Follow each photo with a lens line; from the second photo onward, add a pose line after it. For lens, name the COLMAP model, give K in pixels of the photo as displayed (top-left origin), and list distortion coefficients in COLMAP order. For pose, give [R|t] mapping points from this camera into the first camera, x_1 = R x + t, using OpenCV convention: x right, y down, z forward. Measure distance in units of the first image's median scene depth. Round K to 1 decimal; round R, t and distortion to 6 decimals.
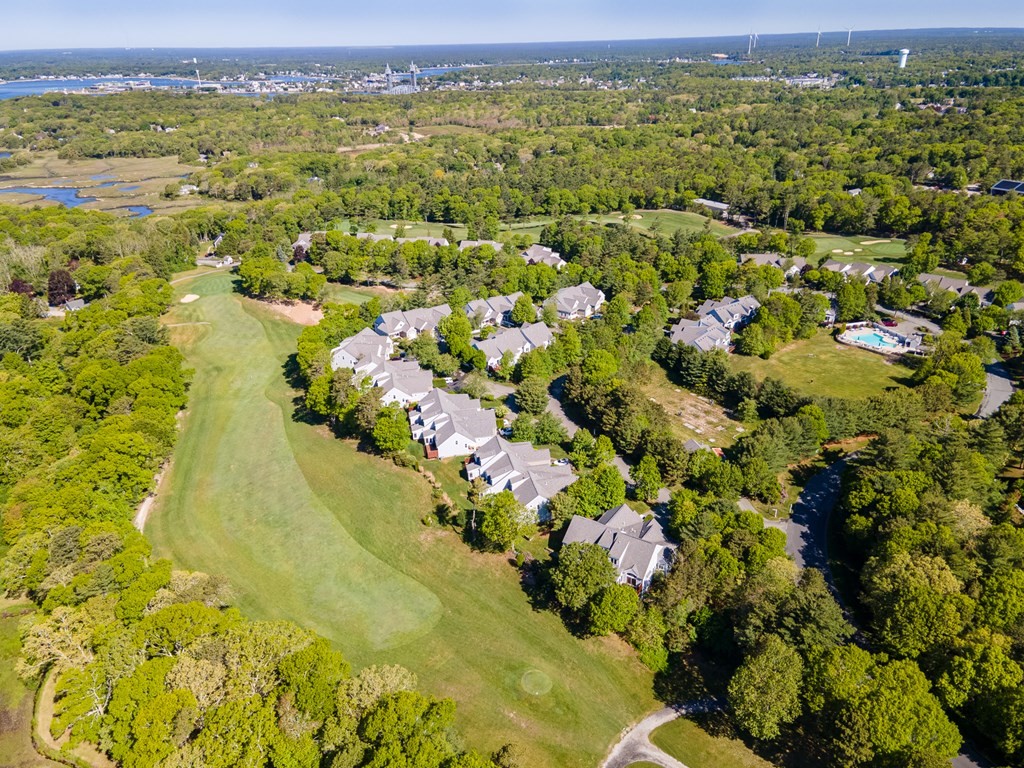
lens RADIAL K [[734.2, 0, 512.3], [0, 734.2, 365.9], [0, 0, 1]] dist [0.039499, -0.001607]
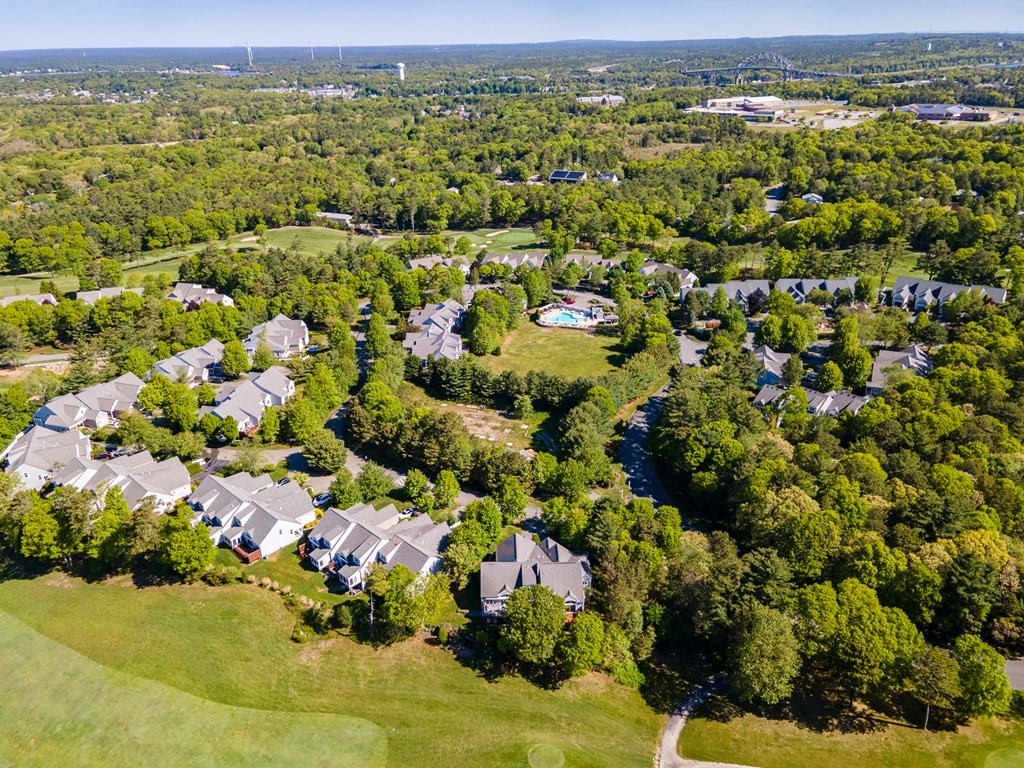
lens RADIAL K [[734.2, 0, 512.3], [0, 734.2, 365.9], [0, 0, 1]] dist [0.039499, -0.001607]
pose [[0.832494, -0.218622, 0.509075, -0.166827], [0.225330, 0.973030, 0.049383, -0.040508], [-0.506142, 0.073599, 0.859304, 0.102273]]
